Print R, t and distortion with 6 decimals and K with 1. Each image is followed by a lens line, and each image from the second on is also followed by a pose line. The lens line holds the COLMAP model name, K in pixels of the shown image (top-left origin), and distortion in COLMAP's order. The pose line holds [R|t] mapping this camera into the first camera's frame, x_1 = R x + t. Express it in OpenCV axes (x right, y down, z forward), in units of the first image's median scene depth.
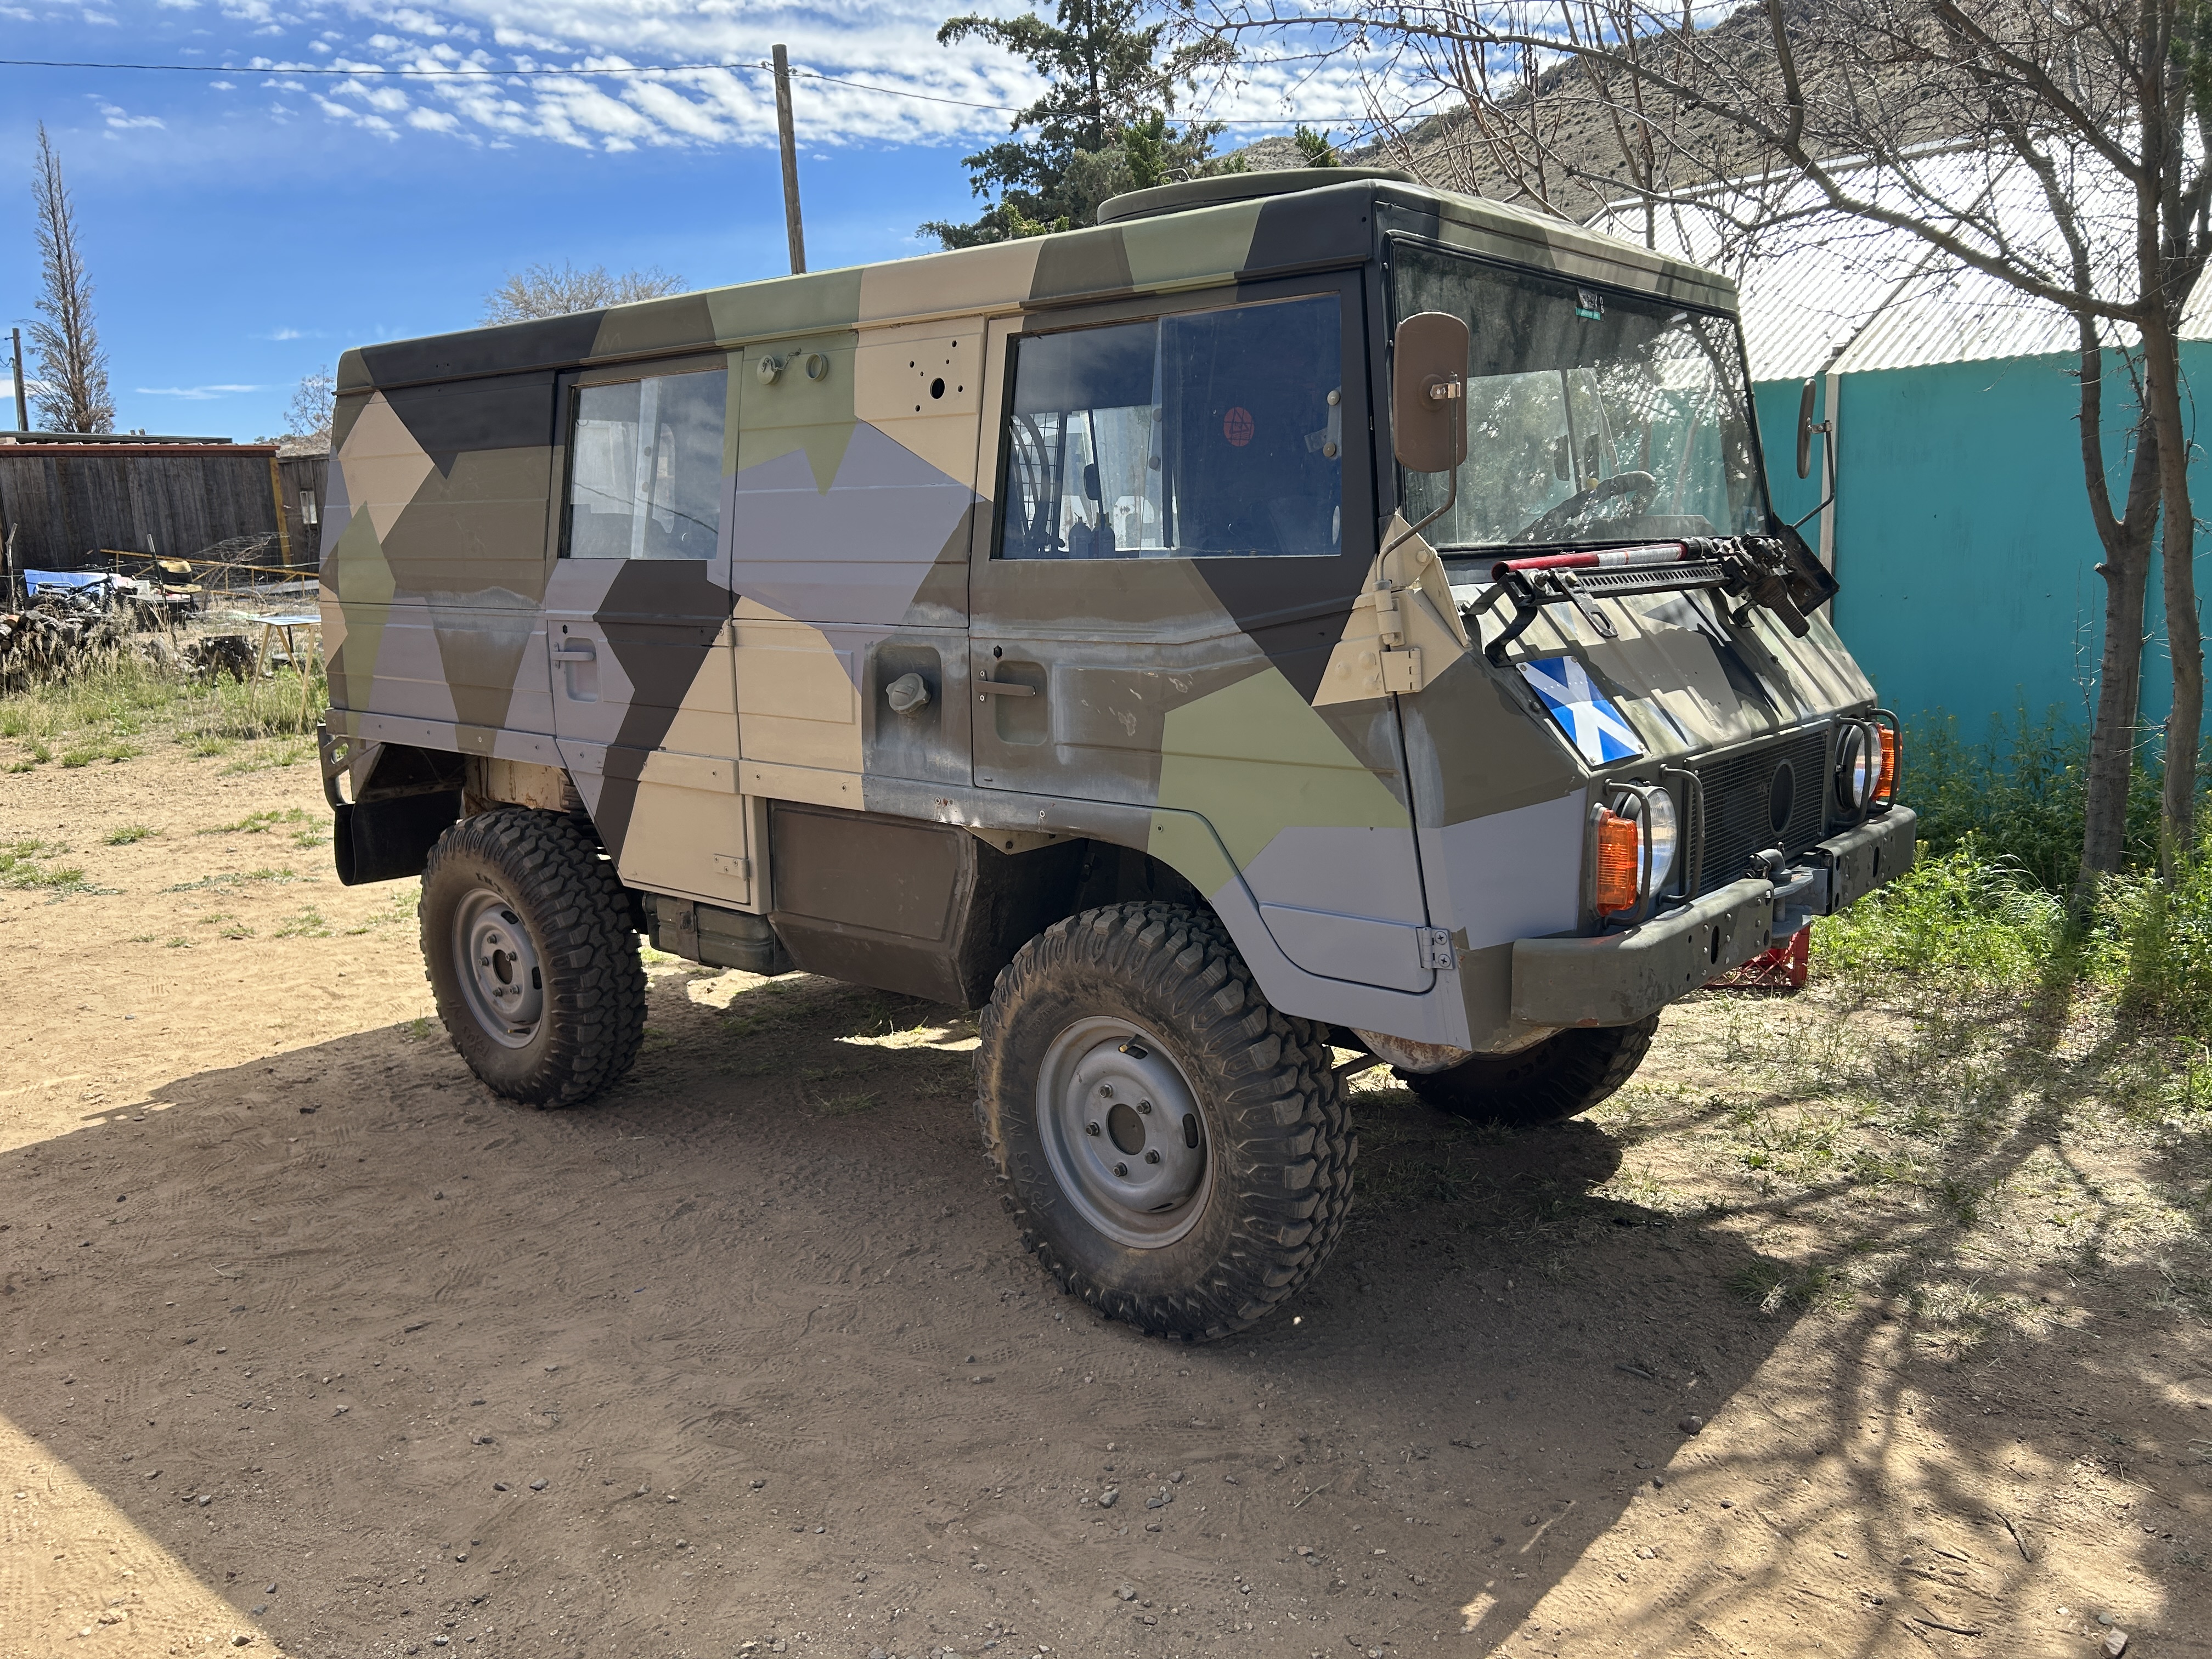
lens RADIAL K [[1713.8, 0, 1112.2], [0, 1713.8, 854.8], [0, 0, 1]] dist [0.044684, -0.047502]
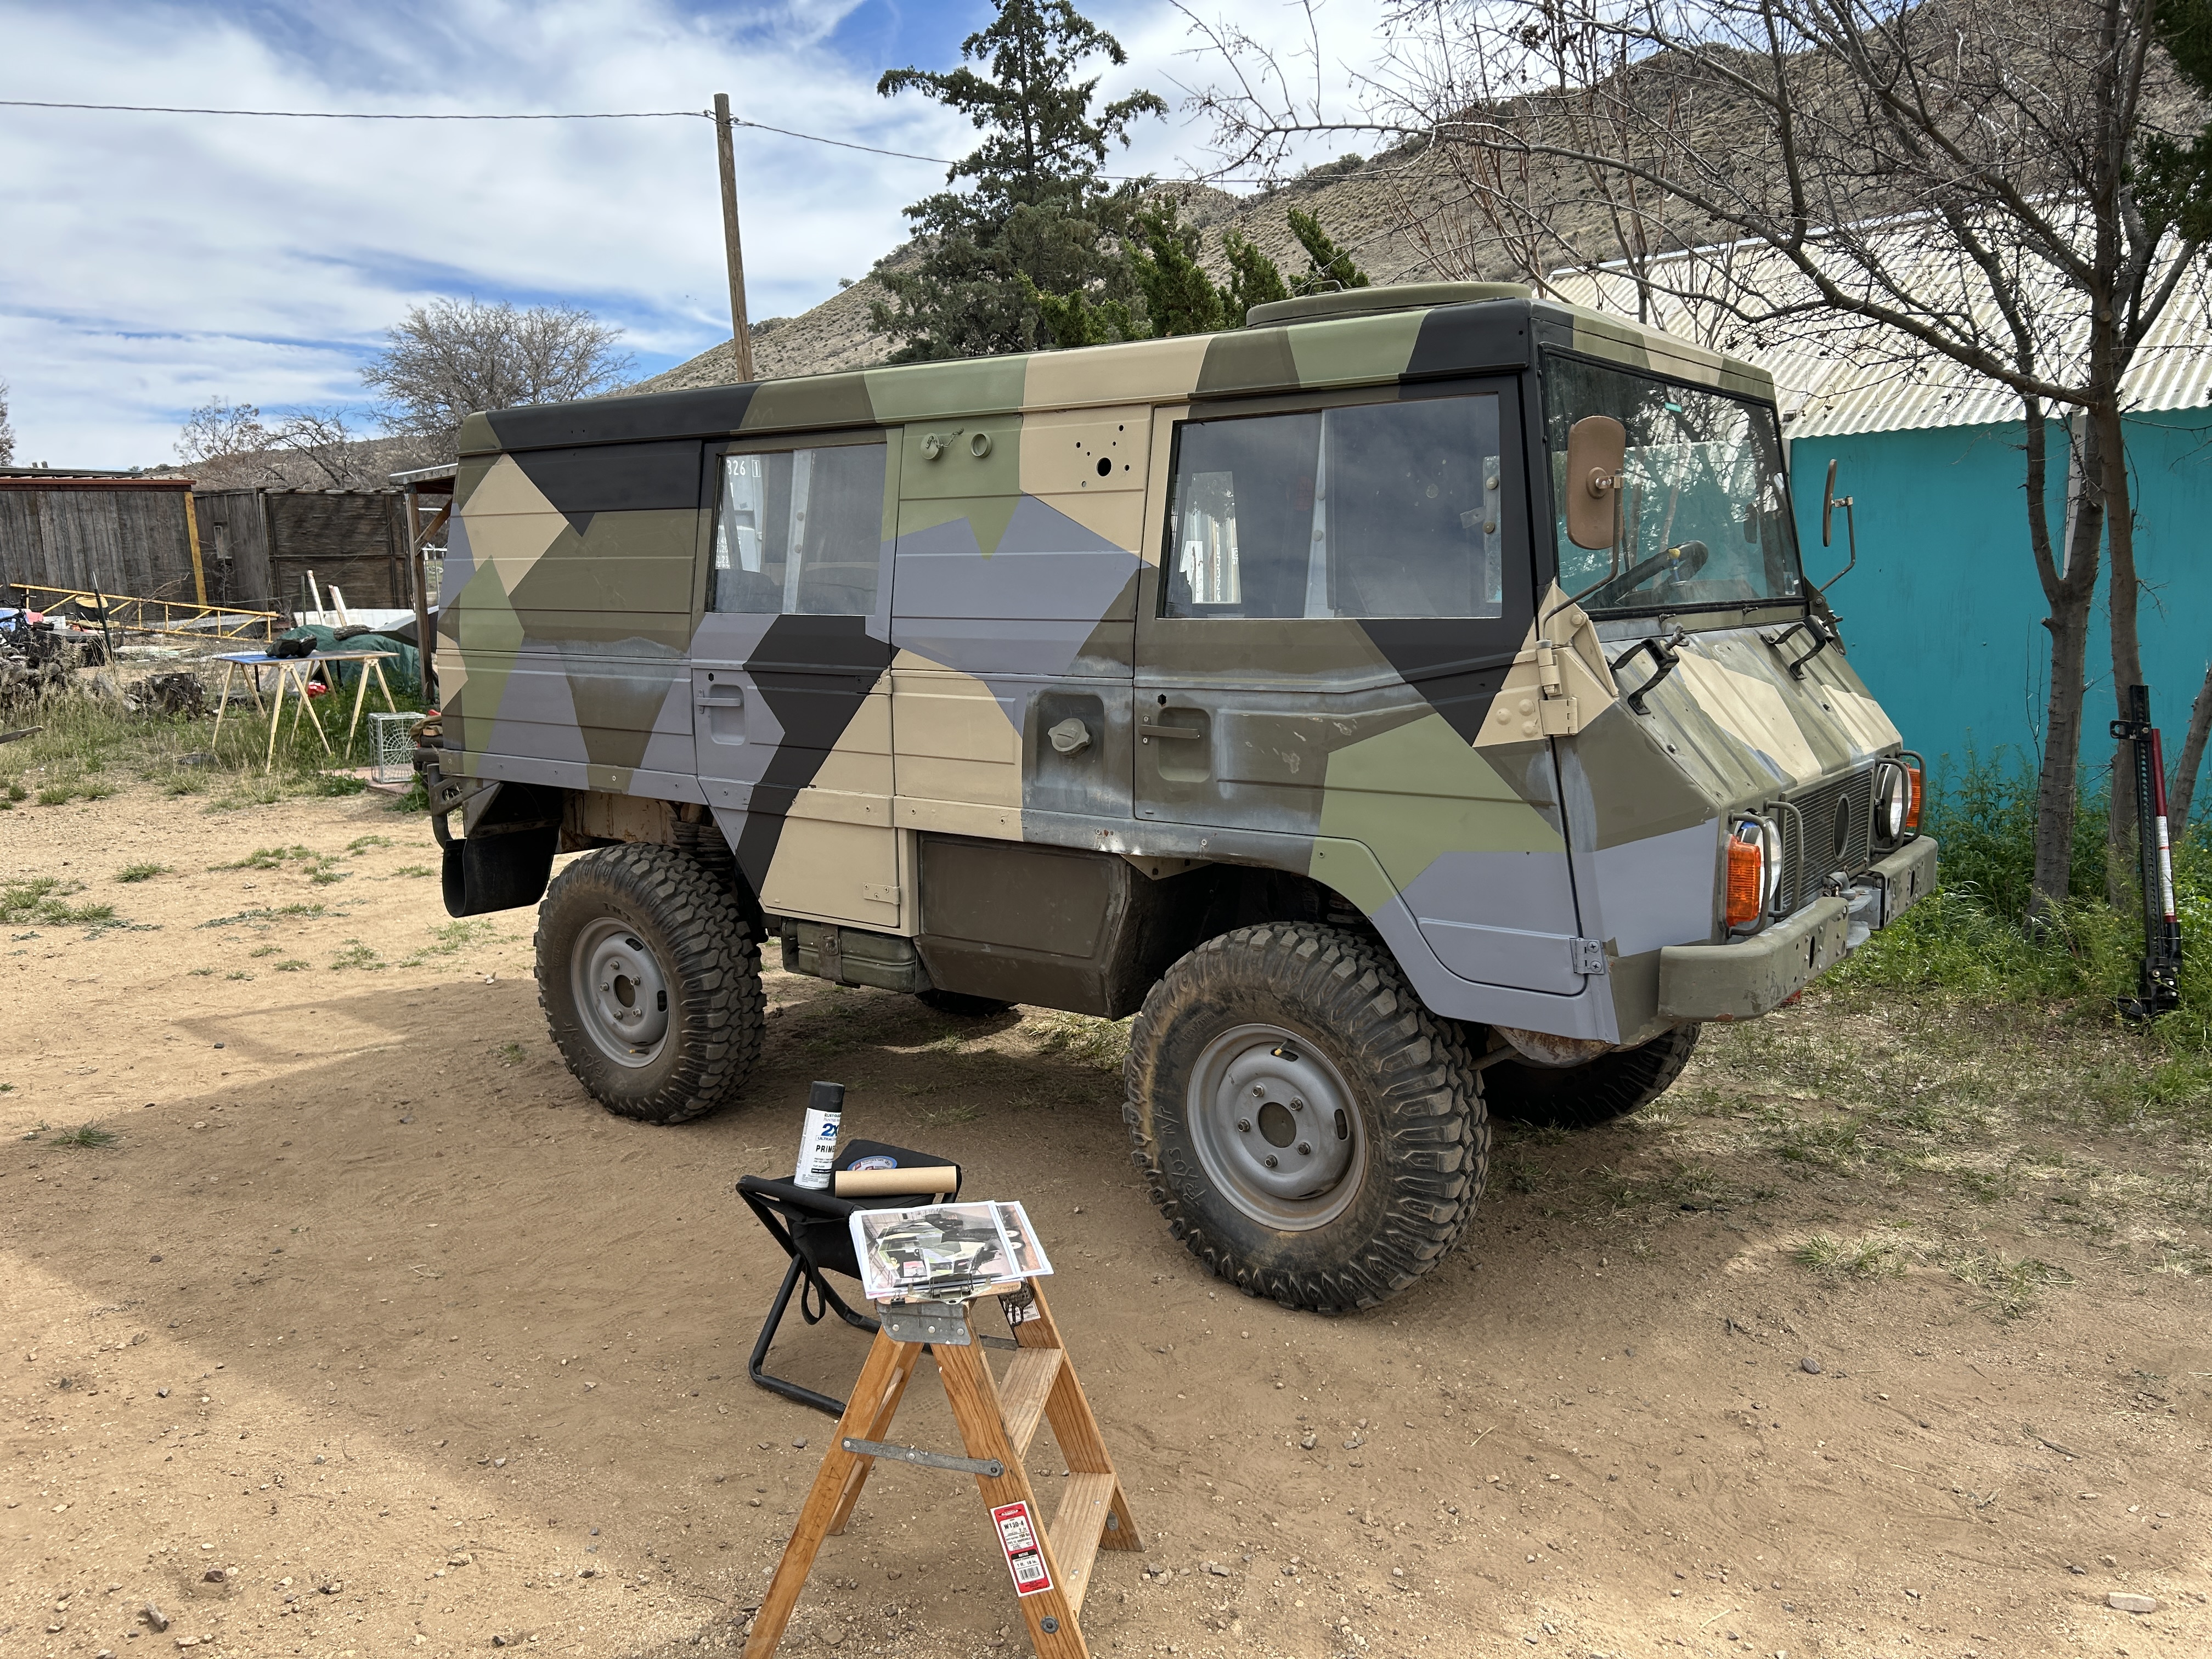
lens RADIAL K [[1712.1, 0, 1117.9], [0, 1712.1, 840.5], [0, 0, 1]] dist [0.065117, -0.101844]
pose [[0.998313, -0.003094, 0.057972, -0.138669], [0.004801, 0.999558, -0.029331, 0.006189], [-0.057856, 0.029560, 0.997887, -0.102727]]
